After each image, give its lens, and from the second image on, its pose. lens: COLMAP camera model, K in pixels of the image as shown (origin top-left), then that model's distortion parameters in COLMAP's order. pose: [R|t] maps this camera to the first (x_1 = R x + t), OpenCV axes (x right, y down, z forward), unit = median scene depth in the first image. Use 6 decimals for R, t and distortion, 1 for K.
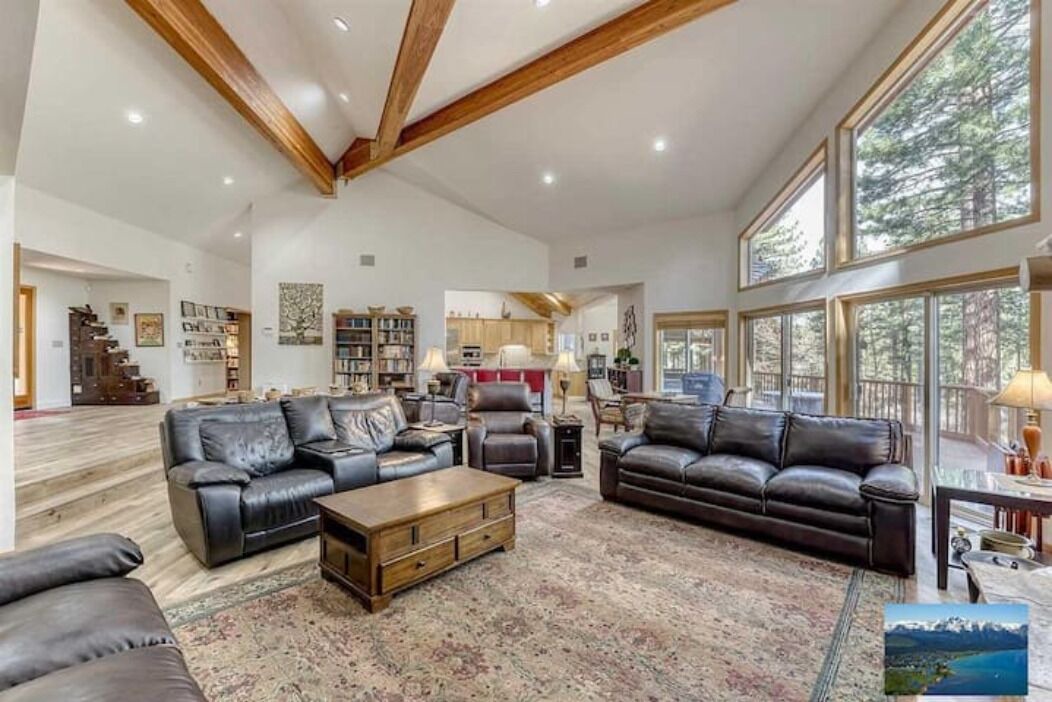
lens RADIAL K [[461.5, 0, 534.2], [0, 461.5, 355.2], [0, 0, 1]] dist [-0.006443, 0.000212]
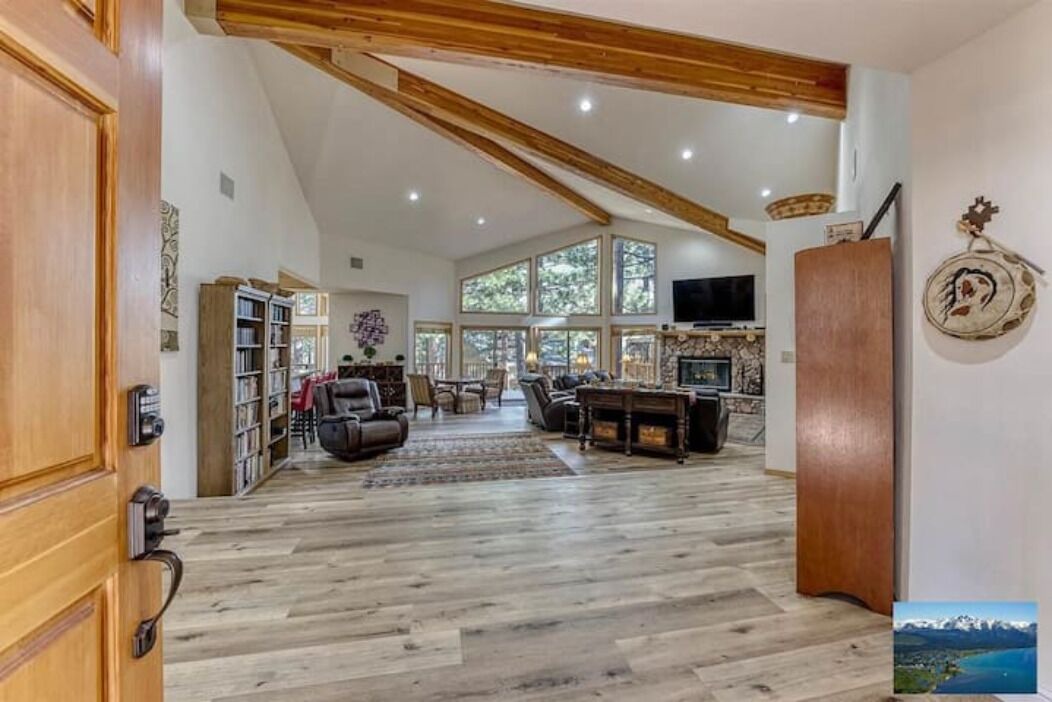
lens RADIAL K [[427.7, 0, 552.6], [0, 427.7, 346.4], [0, 0, 1]] dist [-0.001025, -0.000030]
pose [[-0.141797, -0.015045, 0.989781, -1.350617], [-0.001366, 0.999887, 0.015003, -0.048971], [-0.989895, 0.000775, -0.141802, 1.061736]]
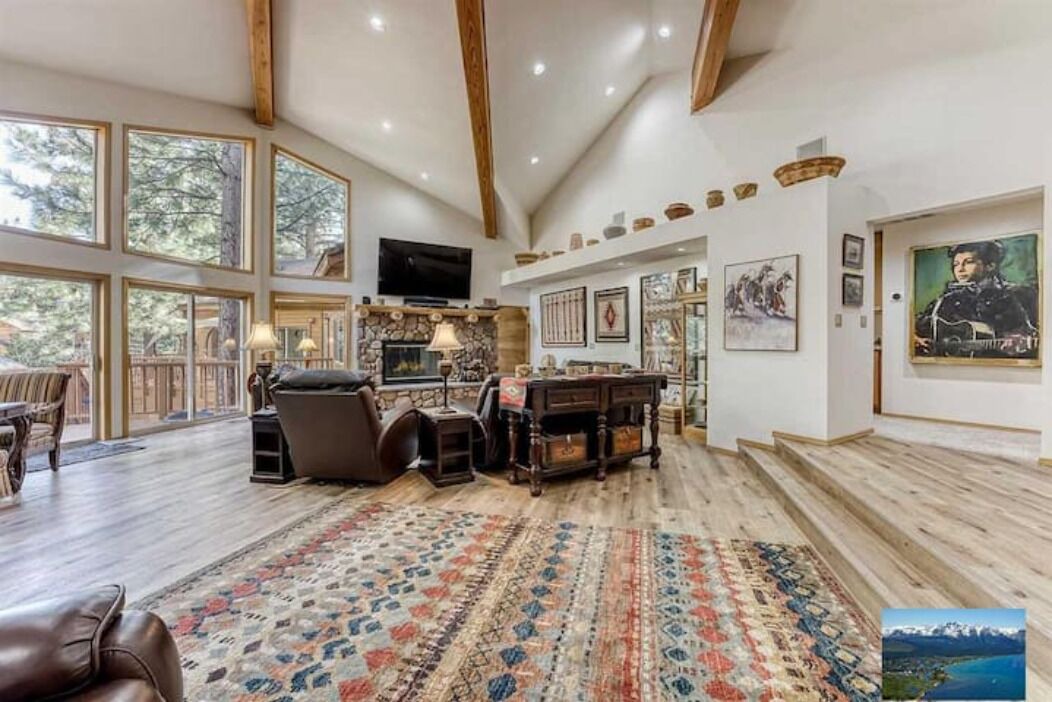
lens RADIAL K [[427.7, 0, 516.6], [0, 427.7, 343.3], [0, 0, 1]] dist [-0.001025, -0.000030]
pose [[-0.928557, -0.015136, 0.370882, -0.526712], [-0.011813, 0.999867, 0.011229, 0.008332], [-0.371003, 0.006046, -0.928612, 1.385828]]
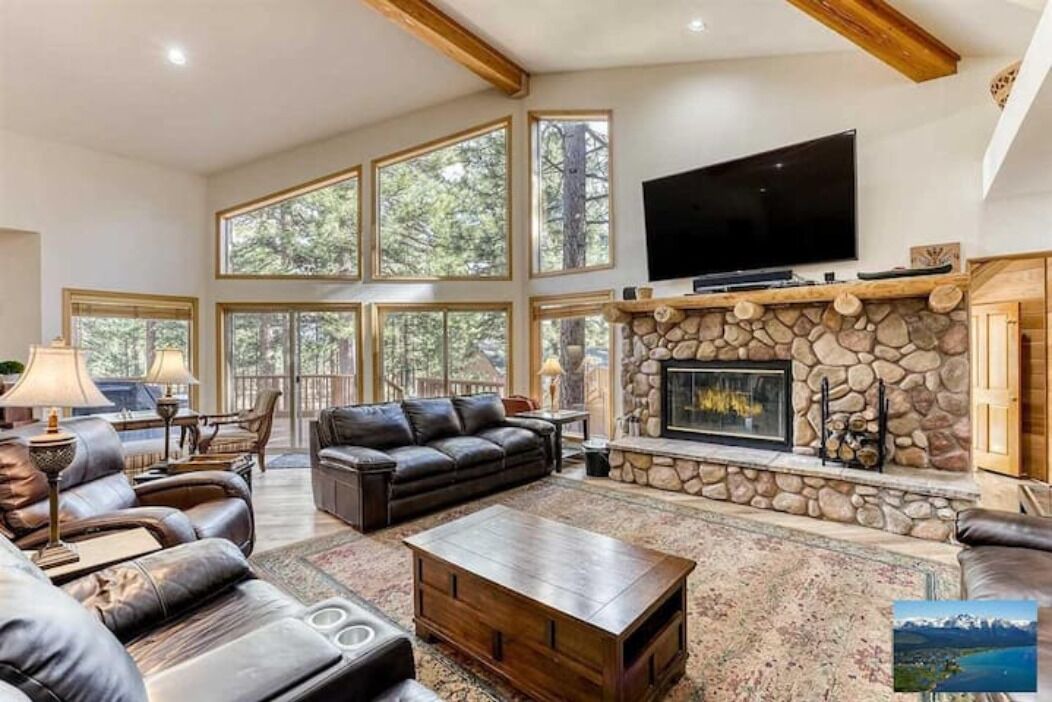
lens RADIAL K [[461.5, 0, 526.7], [0, 461.5, 352.2], [0, 0, 1]] dist [-0.006443, 0.000212]
pose [[0.006716, -0.012797, 0.999896, -0.469495], [0.012054, 0.999847, 0.012715, -0.007839], [-0.999905, 0.011968, 0.006869, 0.512116]]
